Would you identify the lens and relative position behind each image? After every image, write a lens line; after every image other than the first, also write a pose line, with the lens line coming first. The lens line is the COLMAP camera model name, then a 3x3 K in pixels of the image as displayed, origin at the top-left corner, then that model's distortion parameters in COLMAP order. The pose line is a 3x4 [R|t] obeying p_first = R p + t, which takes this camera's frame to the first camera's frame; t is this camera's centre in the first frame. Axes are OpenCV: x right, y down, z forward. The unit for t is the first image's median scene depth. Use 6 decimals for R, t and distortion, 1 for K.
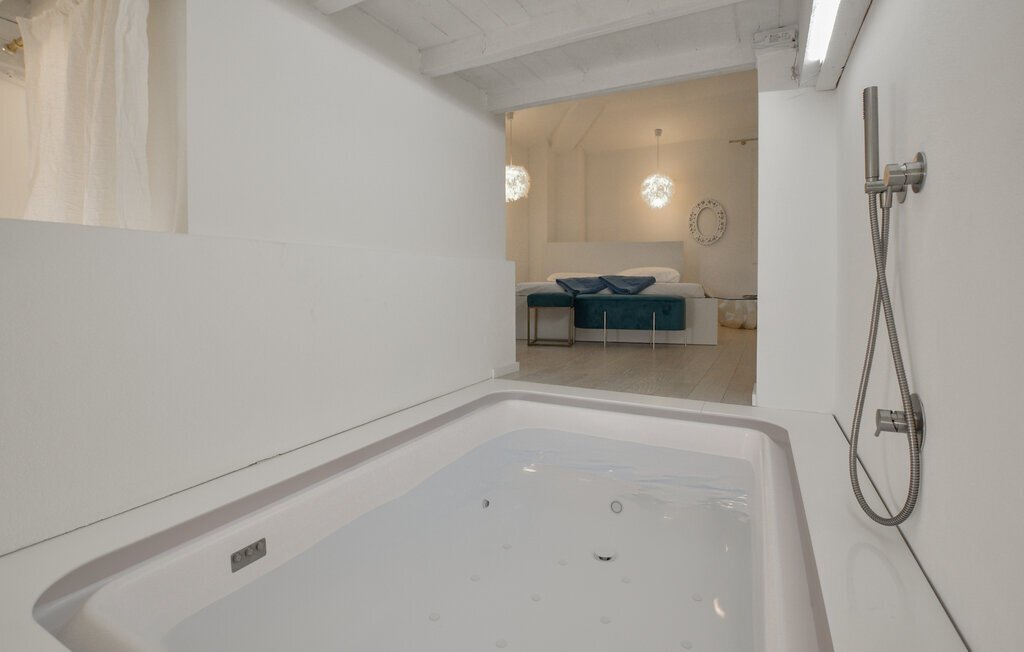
lens RADIAL K [[467.7, 0, 516.8], [0, 467.7, 303.7], [0, 0, 1]] dist [-0.024218, 0.001191]
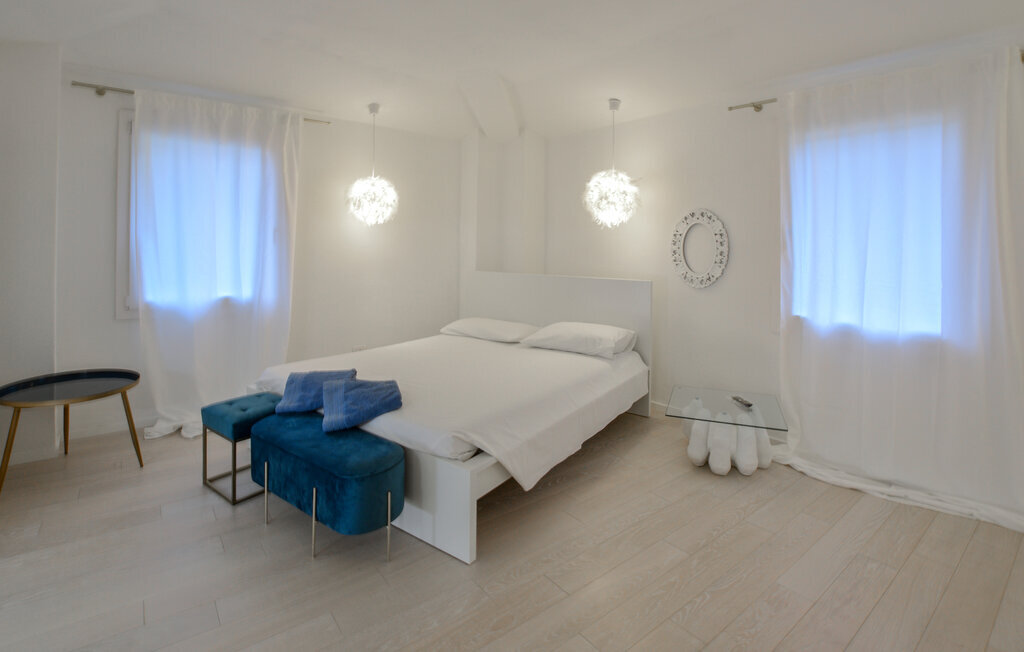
lens RADIAL K [[467.7, 0, 551.5], [0, 467.7, 242.9], [0, 0, 1]] dist [-0.024218, 0.001191]
pose [[0.913022, 0.016766, -0.407565, 0.967880], [-0.031151, 0.999103, -0.028684, -0.324918], [0.406719, 0.038885, 0.912725, 0.806889]]
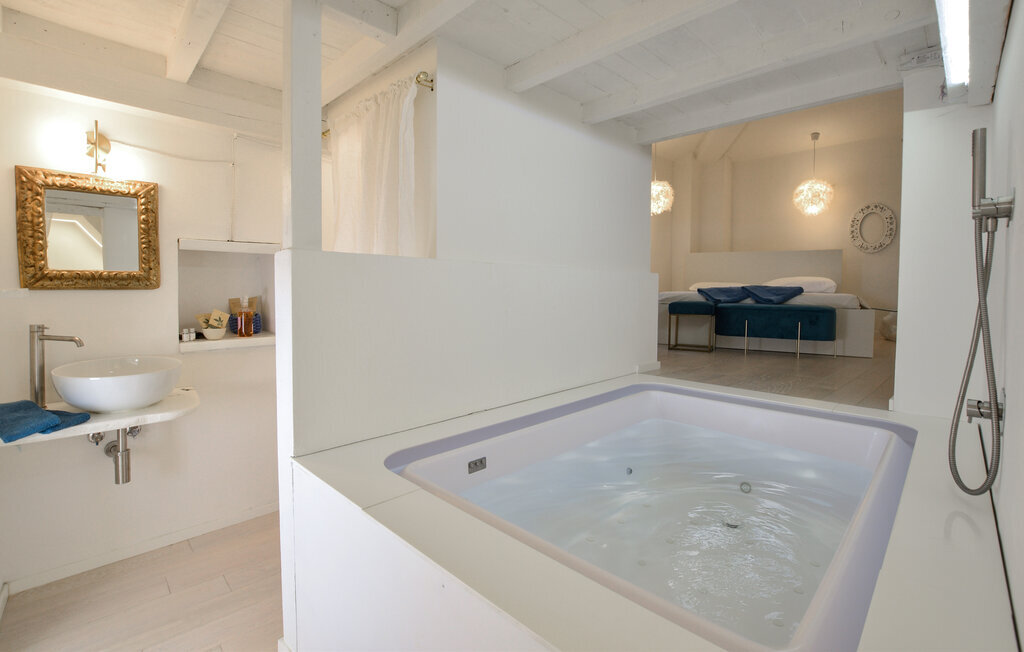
lens RADIAL K [[467.7, 0, 510.3], [0, 467.7, 312.1], [0, 0, 1]] dist [-0.024218, 0.001191]
pose [[0.953704, 0.021089, -0.300007, -0.004982], [-0.020622, 0.999776, 0.004725, 0.006696], [0.300039, 0.001681, 0.953925, -0.196586]]
